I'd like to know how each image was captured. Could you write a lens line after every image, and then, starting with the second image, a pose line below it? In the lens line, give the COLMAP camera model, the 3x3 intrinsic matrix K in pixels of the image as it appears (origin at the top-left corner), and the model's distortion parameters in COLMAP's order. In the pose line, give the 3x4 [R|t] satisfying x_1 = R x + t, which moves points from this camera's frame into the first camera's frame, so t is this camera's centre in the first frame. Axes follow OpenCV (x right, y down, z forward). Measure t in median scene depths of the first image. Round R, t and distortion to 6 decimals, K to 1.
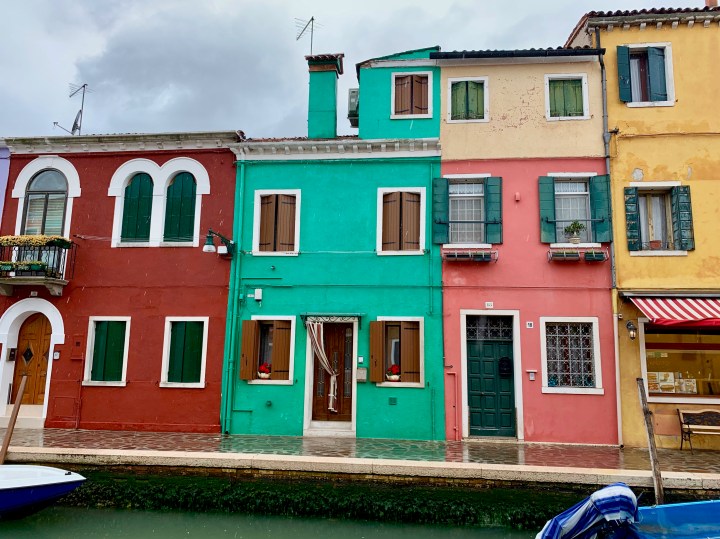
lens RADIAL K [[510.8, 0, 363.4], [0, 510.8, 256.1], [0, 0, 1]] dist [0.041679, -0.059316]
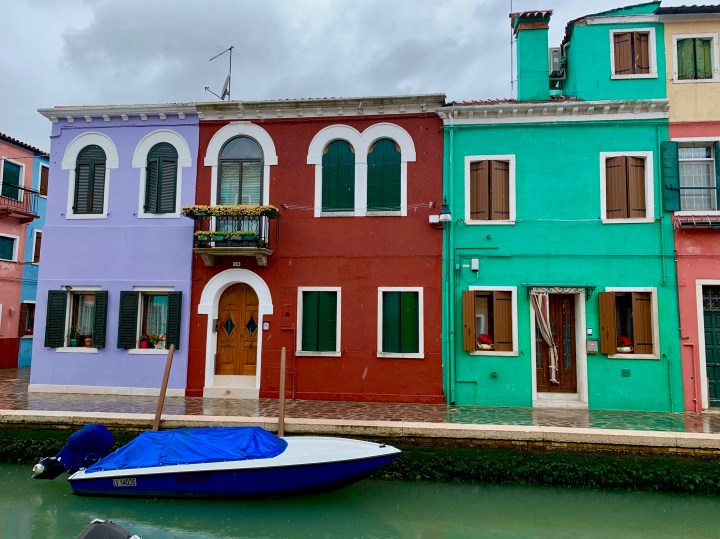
lens RADIAL K [[510.8, 0, 363.4], [0, 510.8, 256.1], [0, 0, 1]] dist [0.041679, -0.059316]
pose [[0.999854, -0.003403, -0.016728, -0.398051], [0.004406, 0.998174, 0.060249, -0.000458], [0.016493, -0.060314, 0.998043, 0.025271]]
